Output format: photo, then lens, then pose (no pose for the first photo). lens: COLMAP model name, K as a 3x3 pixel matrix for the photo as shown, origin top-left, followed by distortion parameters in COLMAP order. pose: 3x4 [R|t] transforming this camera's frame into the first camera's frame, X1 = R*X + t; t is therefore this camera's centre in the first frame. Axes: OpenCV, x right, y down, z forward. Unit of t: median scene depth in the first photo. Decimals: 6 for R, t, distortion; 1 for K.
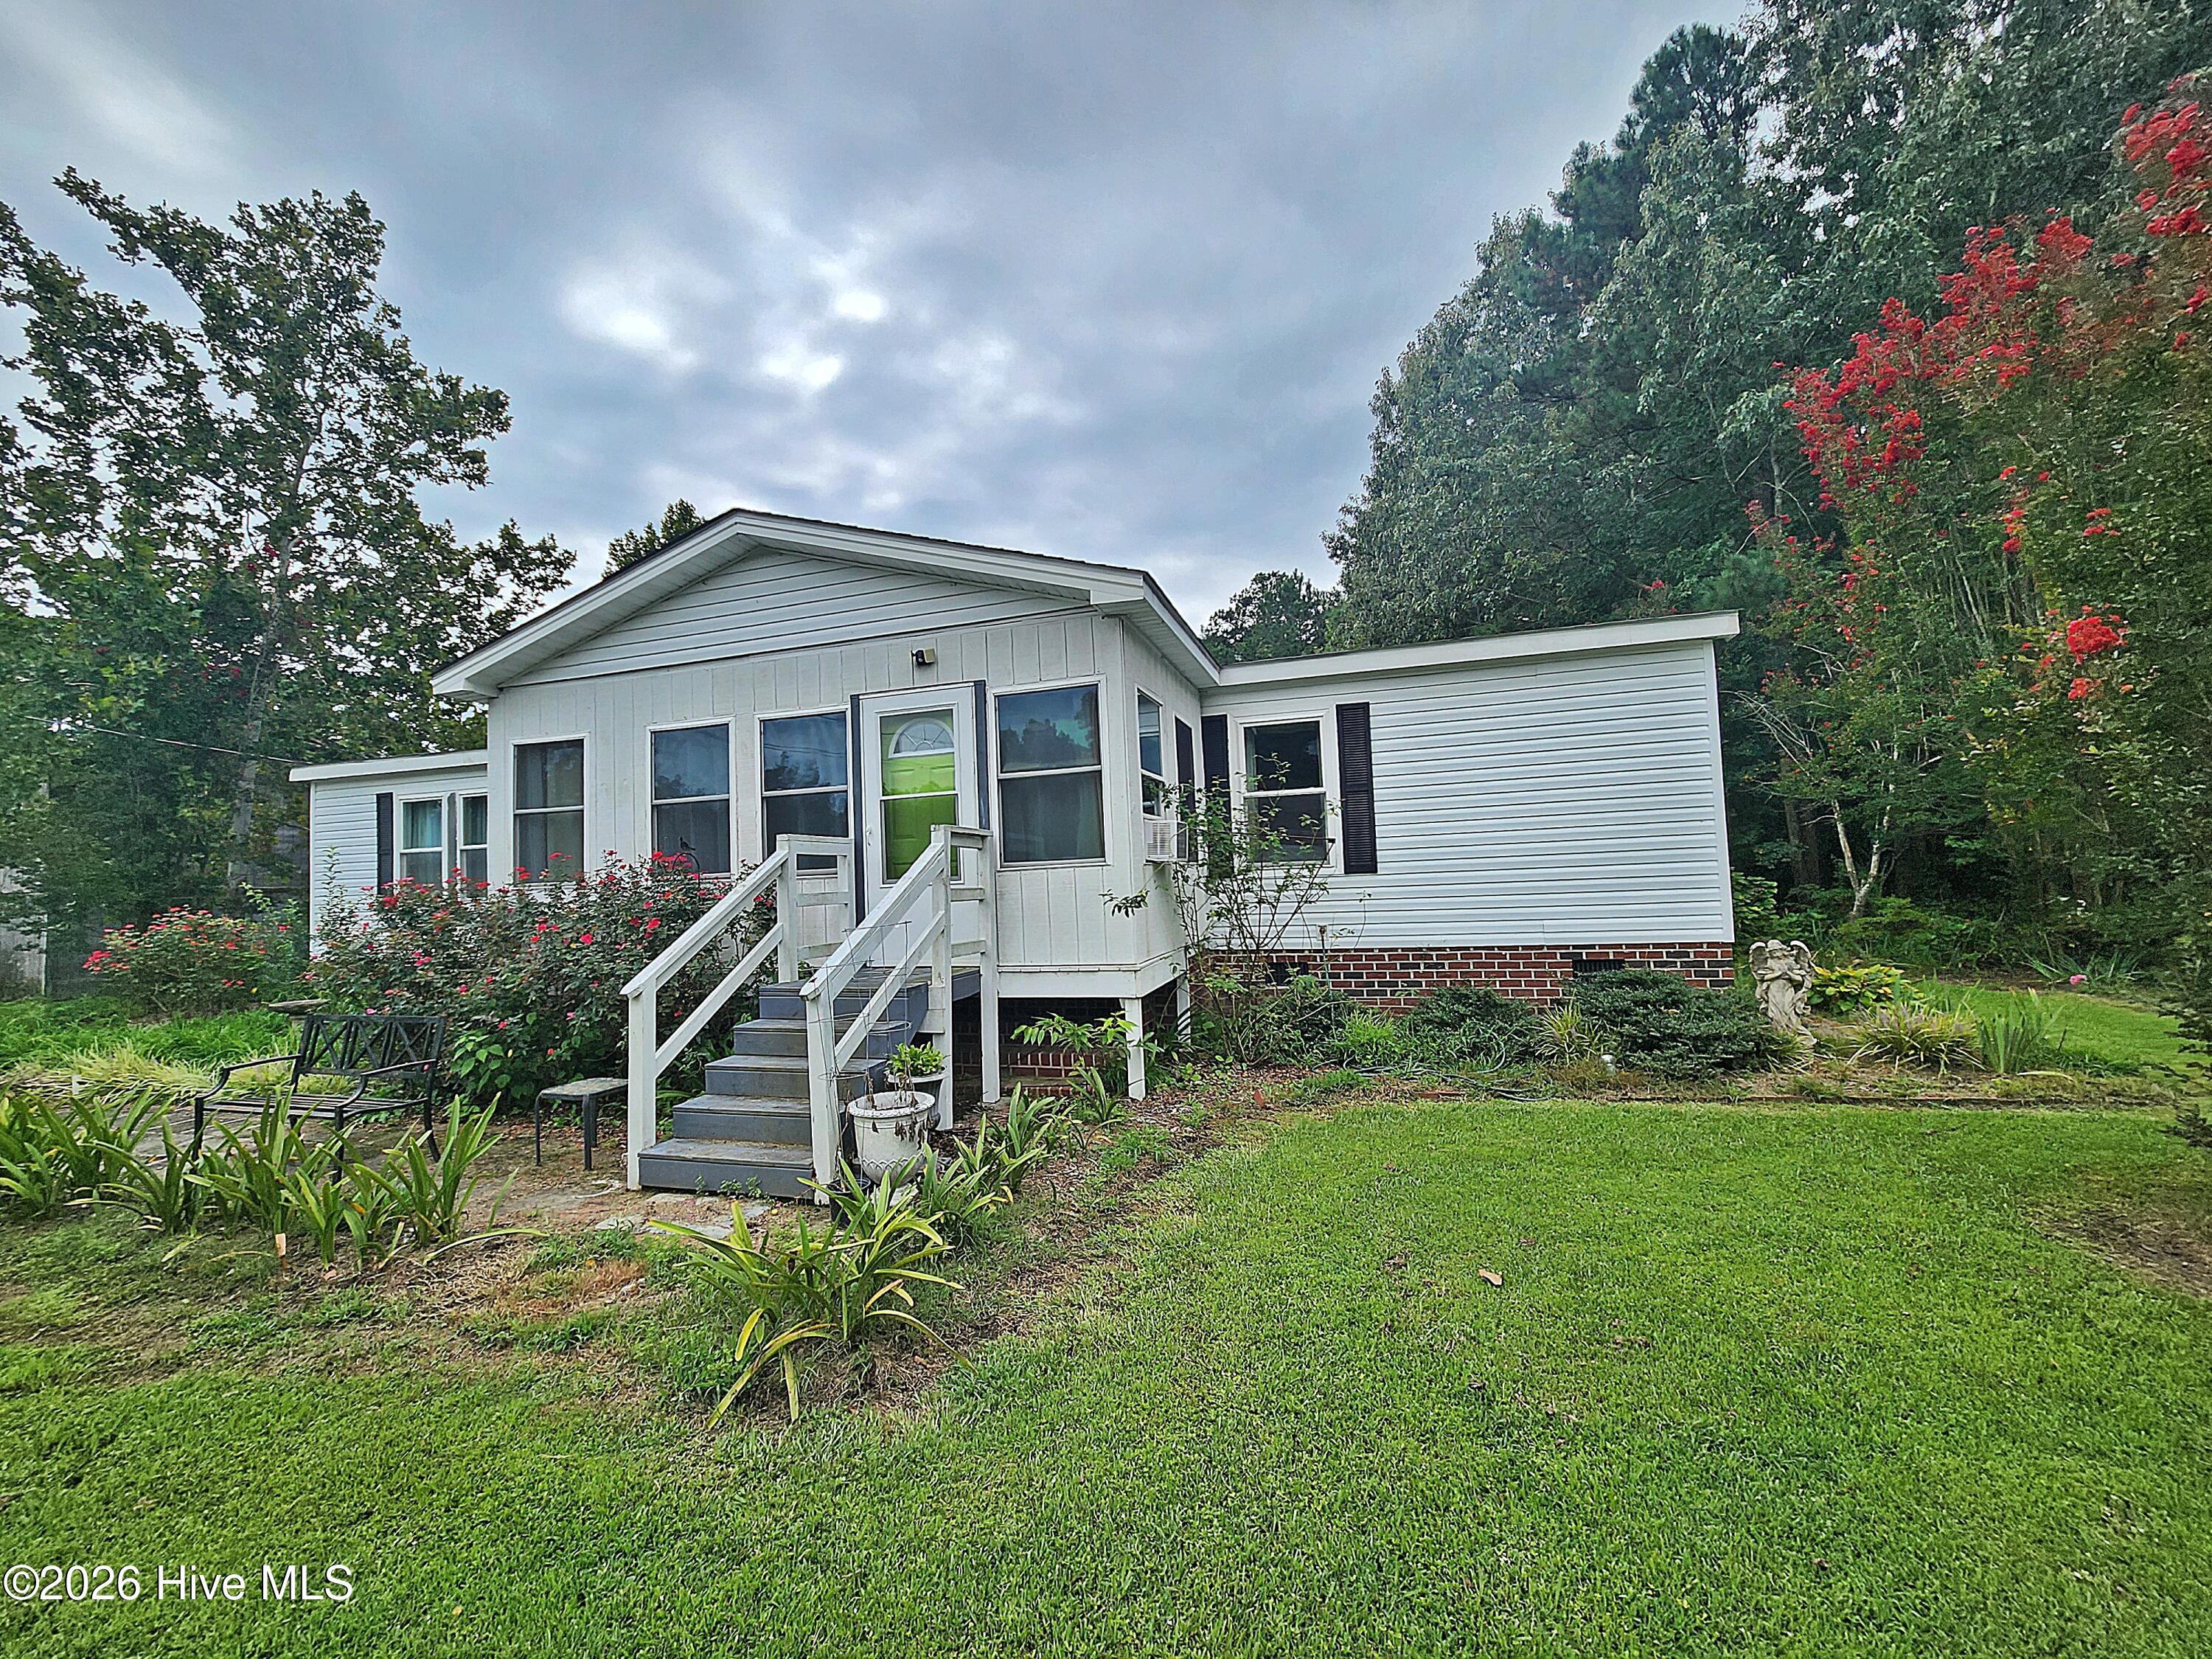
lens RADIAL K [[898.4, 0, 1087.7], [0, 898.4, 826.5], [0, 0, 1]] dist [0.001767, -0.000259]
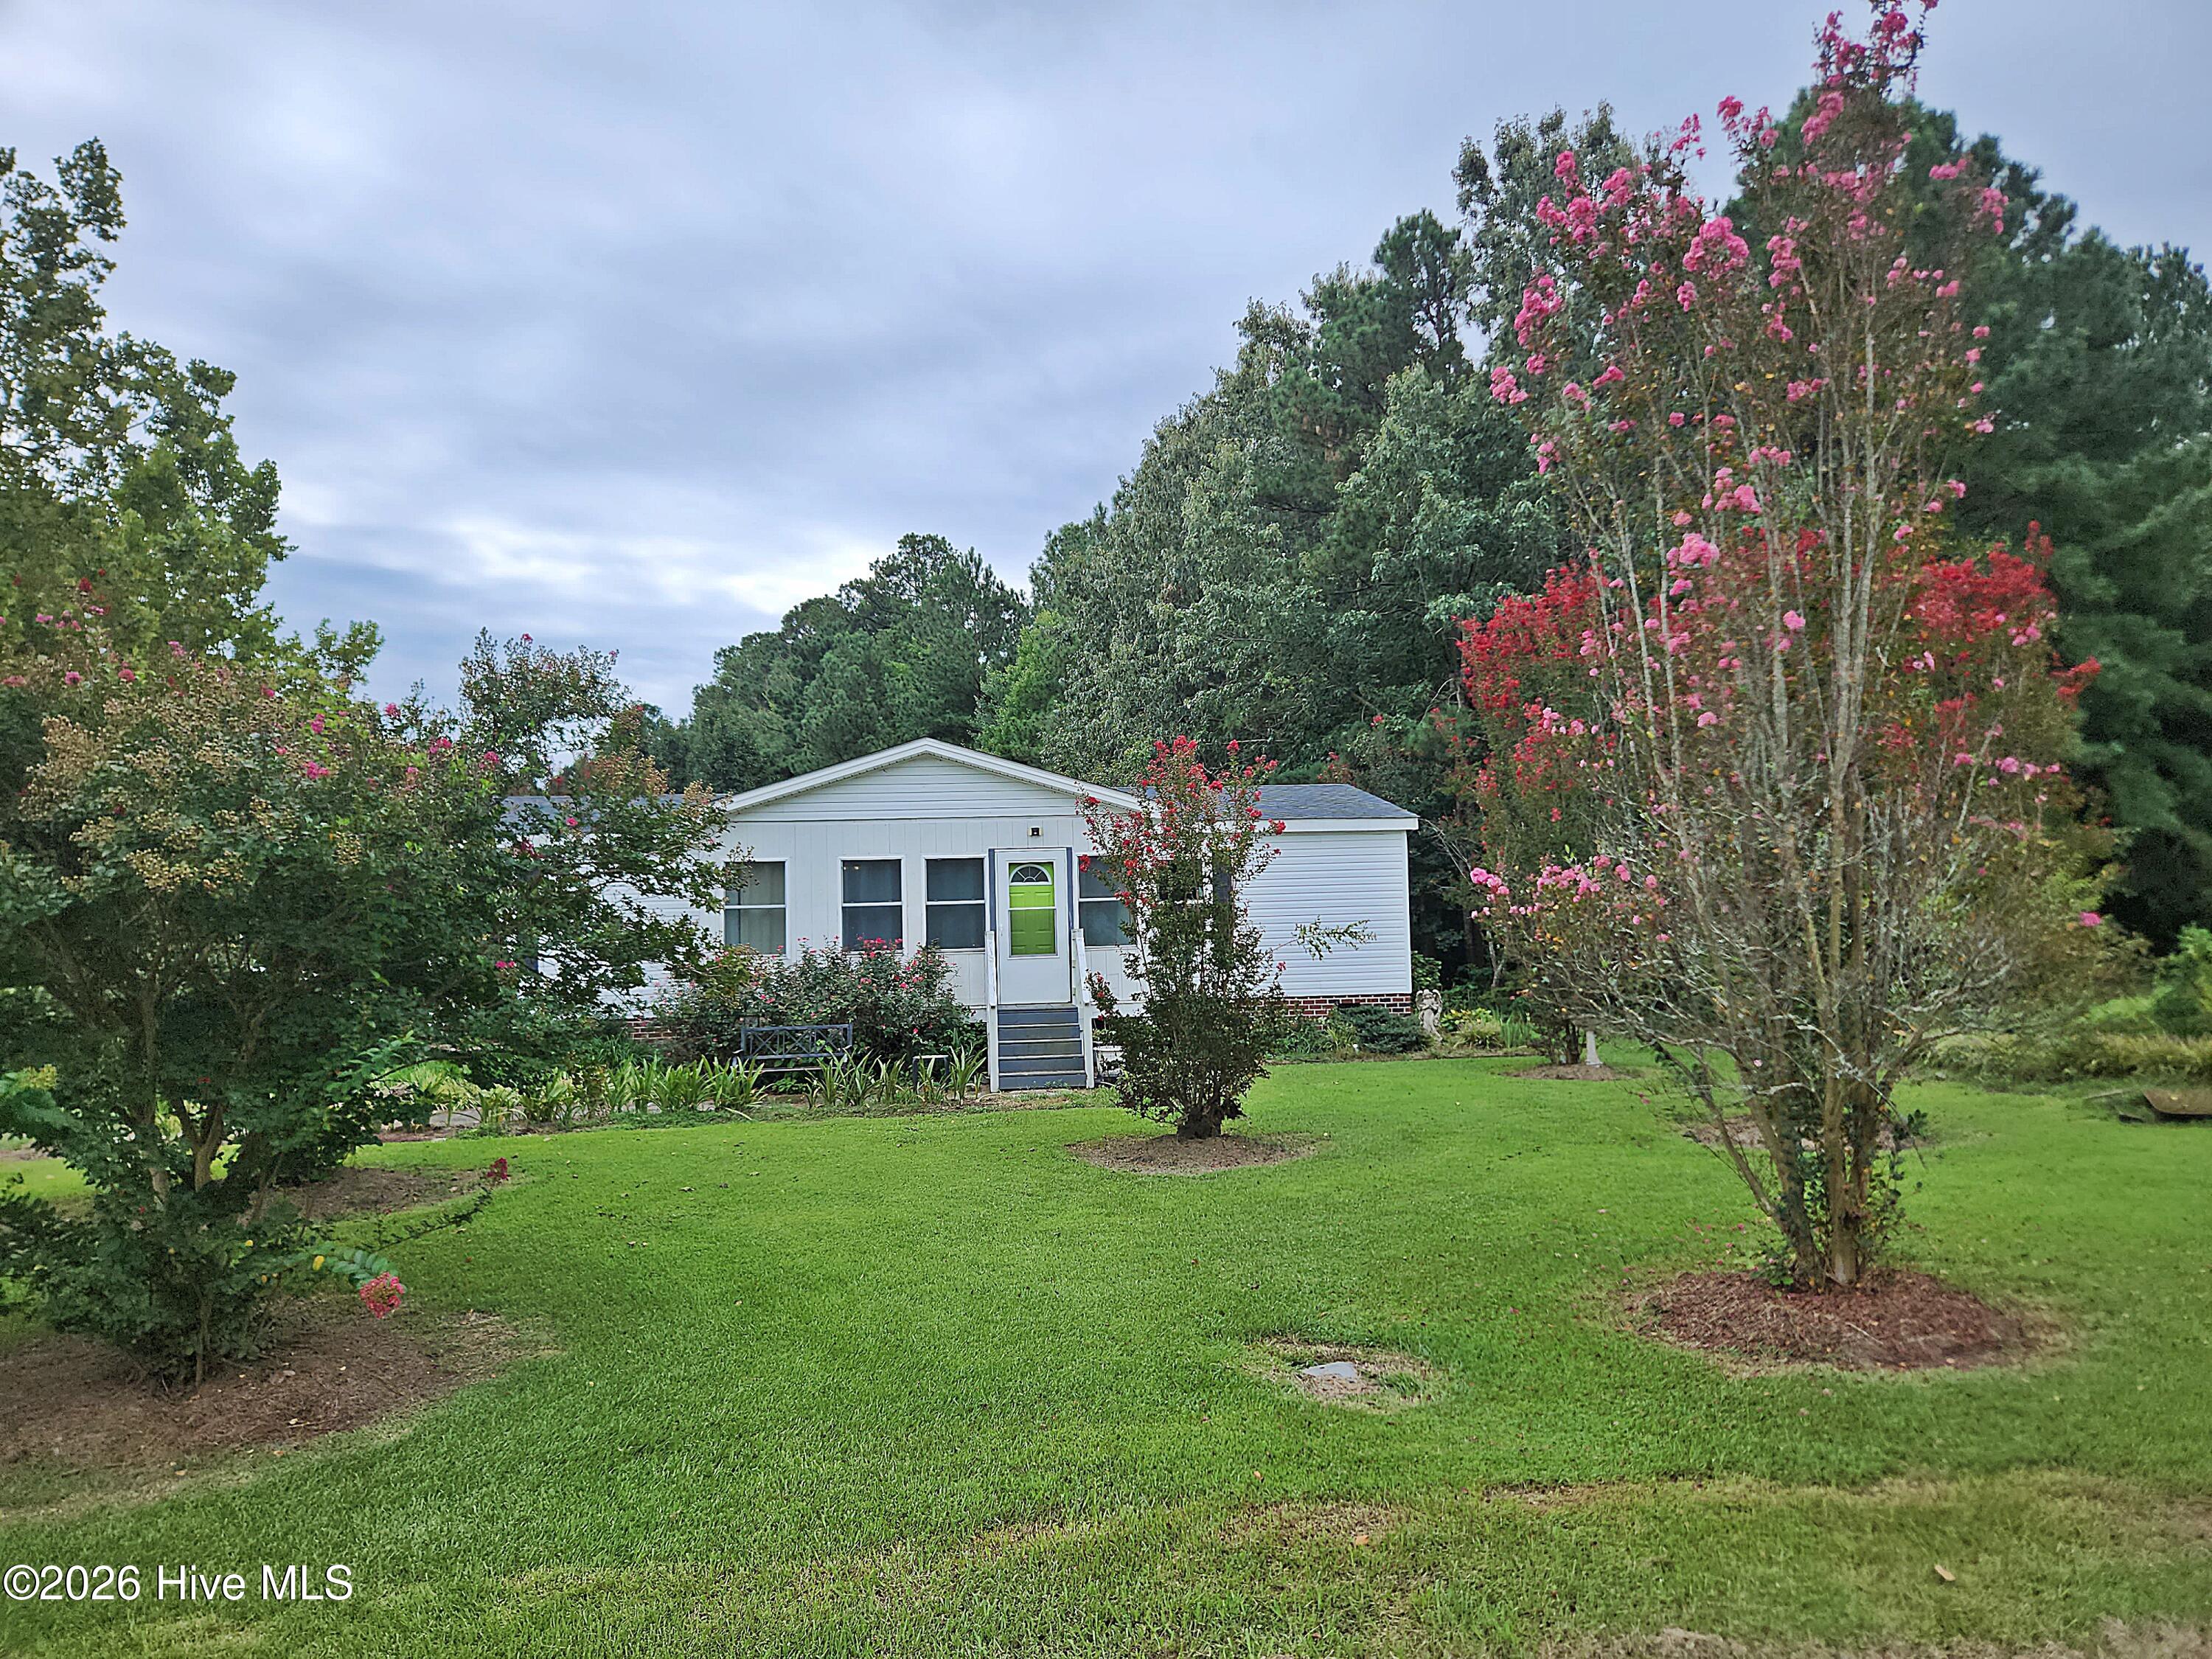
lens RADIAL K [[1469.5, 0, 1136.6], [0, 1469.5, 848.1], [0, 0, 1]] dist [0.094075, -0.090007]
pose [[0.914706, 0.039037, 0.402231, -0.653009], [-0.034026, 0.999229, -0.019599, -0.057662], [-0.402685, 0.004241, 0.915329, -0.982744]]
